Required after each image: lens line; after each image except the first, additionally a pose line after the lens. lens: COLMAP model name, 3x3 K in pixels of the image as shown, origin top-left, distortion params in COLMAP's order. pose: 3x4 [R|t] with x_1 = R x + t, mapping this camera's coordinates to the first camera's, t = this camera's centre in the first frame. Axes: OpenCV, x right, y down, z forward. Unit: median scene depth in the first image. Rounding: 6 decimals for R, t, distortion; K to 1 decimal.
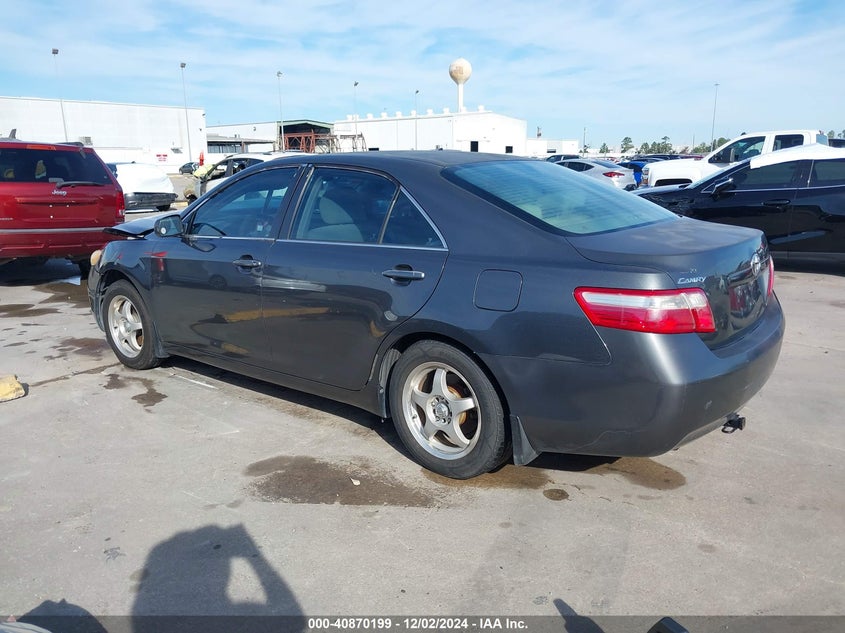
lens RADIAL K [[666.2, 0, 422.5], [0, 666.2, 316.5], [0, 0, 1]] dist [0.035129, -0.093672]
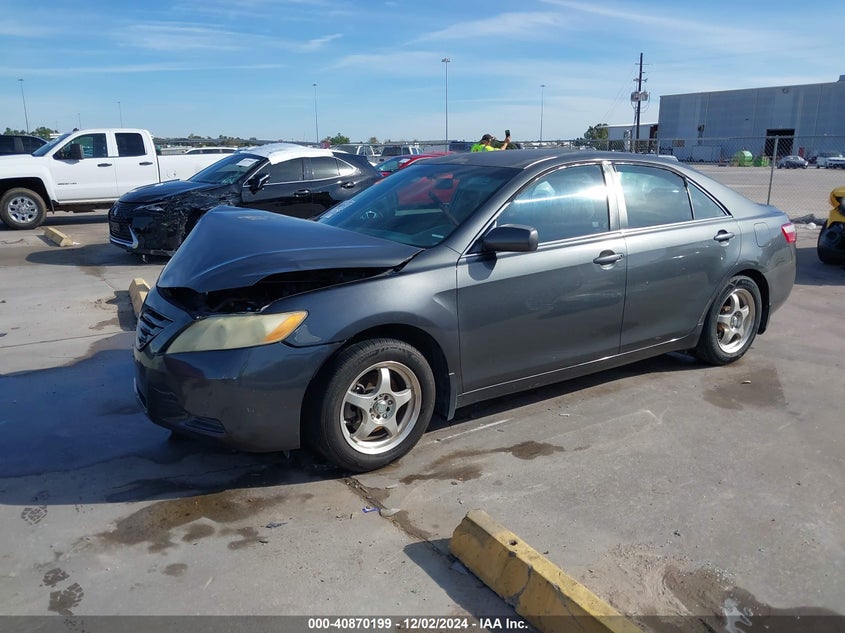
lens RADIAL K [[657.1, 0, 422.5], [0, 657.1, 316.5], [0, 0, 1]] dist [0.007007, -0.003170]
pose [[0.323467, -0.225368, 0.919009, -1.540910], [0.215434, 0.963256, 0.160391, -0.259948], [-0.921389, 0.146105, 0.360134, 1.061359]]
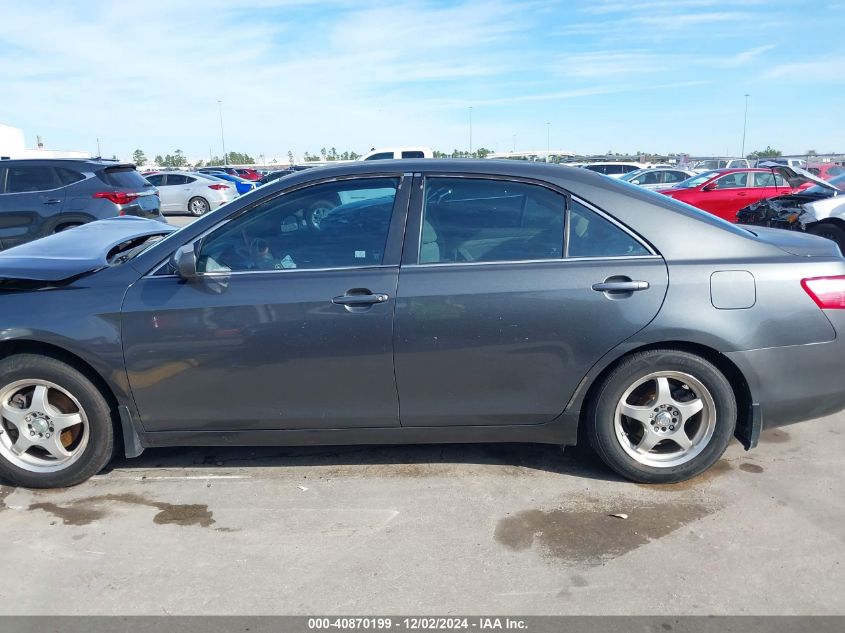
lens RADIAL K [[666.2, 0, 422.5], [0, 666.2, 316.5], [0, 0, 1]] dist [0.035129, -0.093672]
pose [[0.786146, -0.123619, 0.605552, -0.801464], [0.135150, 0.990464, 0.026739, -0.082802], [-0.603083, 0.060819, 0.795356, 0.392080]]
